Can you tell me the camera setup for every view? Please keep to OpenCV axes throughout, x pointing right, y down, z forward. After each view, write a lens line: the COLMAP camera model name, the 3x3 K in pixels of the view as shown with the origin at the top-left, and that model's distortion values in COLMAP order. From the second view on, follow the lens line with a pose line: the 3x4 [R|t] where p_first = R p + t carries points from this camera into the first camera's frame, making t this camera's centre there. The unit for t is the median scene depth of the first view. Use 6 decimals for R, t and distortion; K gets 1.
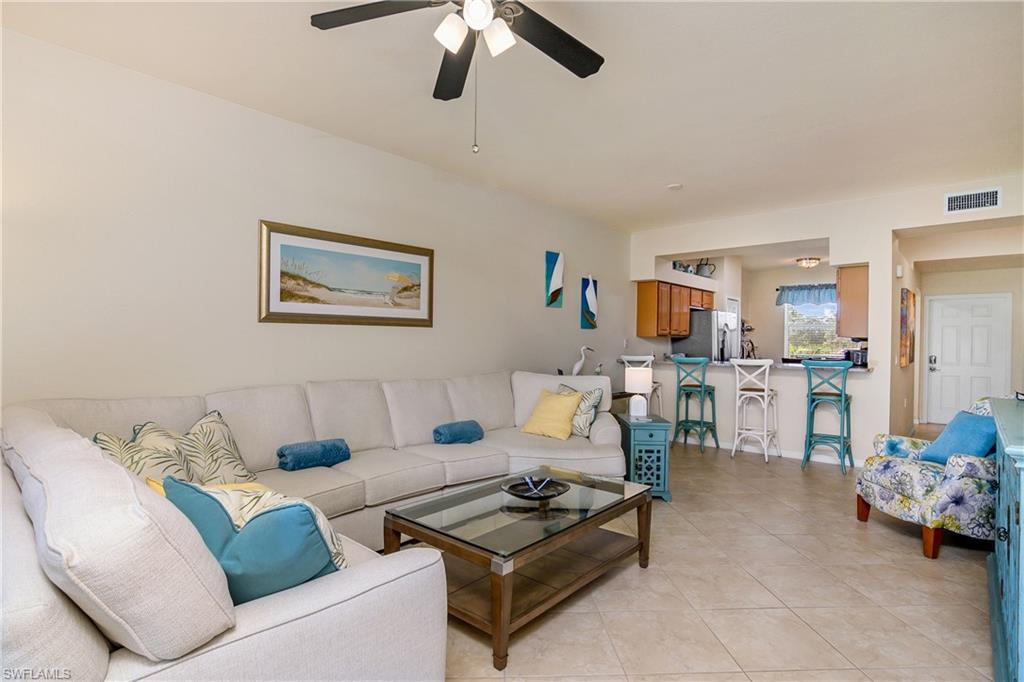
lens RADIAL K [[510.6, 0, 512.0], [0, 510.6, 341.0], [0, 0, 1]] dist [-0.026766, 0.000157]
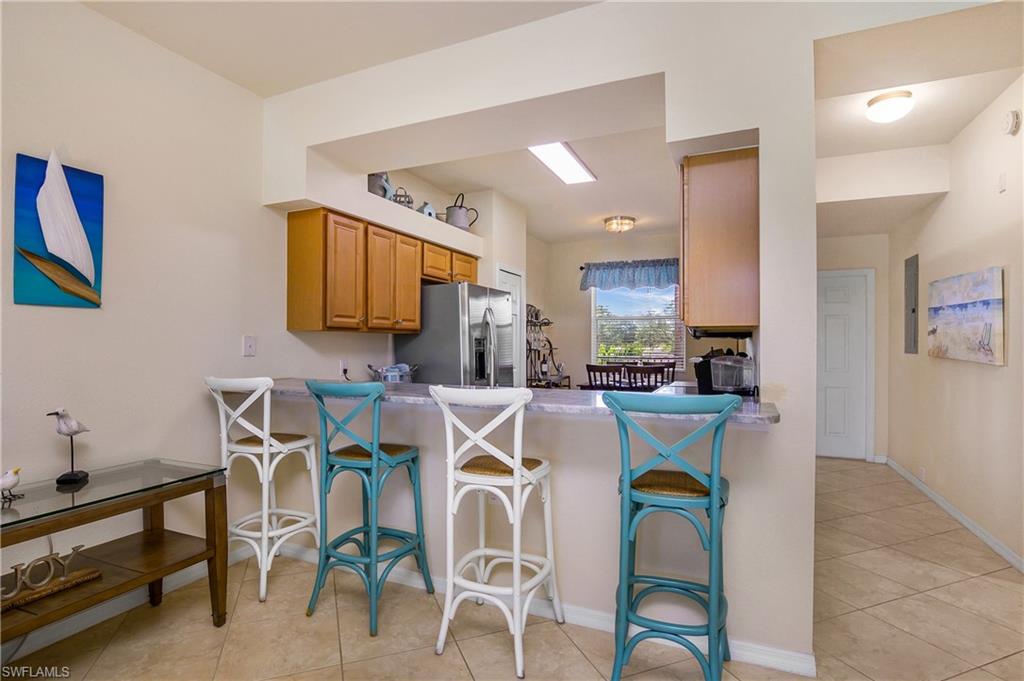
lens RADIAL K [[510.6, 0, 512.0], [0, 510.6, 340.5], [0, 0, 1]] dist [-0.026766, 0.000157]
pose [[0.949326, -0.009318, 0.314155, 0.275553], [0.010848, 0.999936, -0.003122, 0.003437], [-0.314106, 0.006371, 0.949367, 0.471200]]
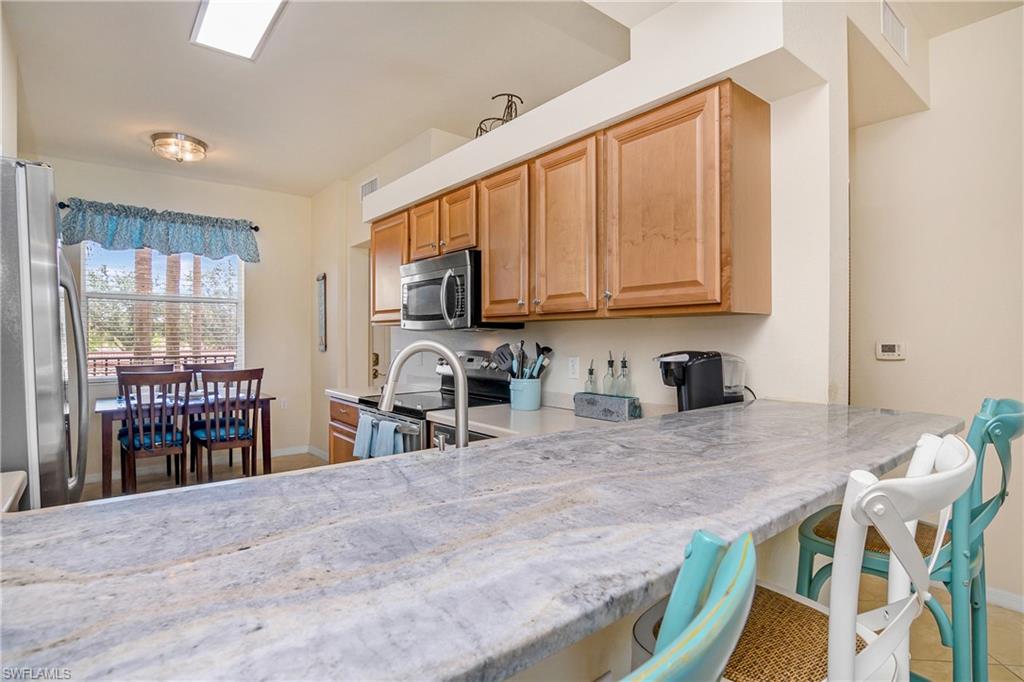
lens RADIAL K [[510.6, 0, 512.0], [0, 510.6, 341.0], [0, 0, 1]] dist [-0.026766, 0.000157]
pose [[0.174667, -0.021706, 0.984388, 0.251512], [-0.001844, 0.999748, 0.022372, -0.000819], [-0.984626, -0.005723, 0.174583, 0.774626]]
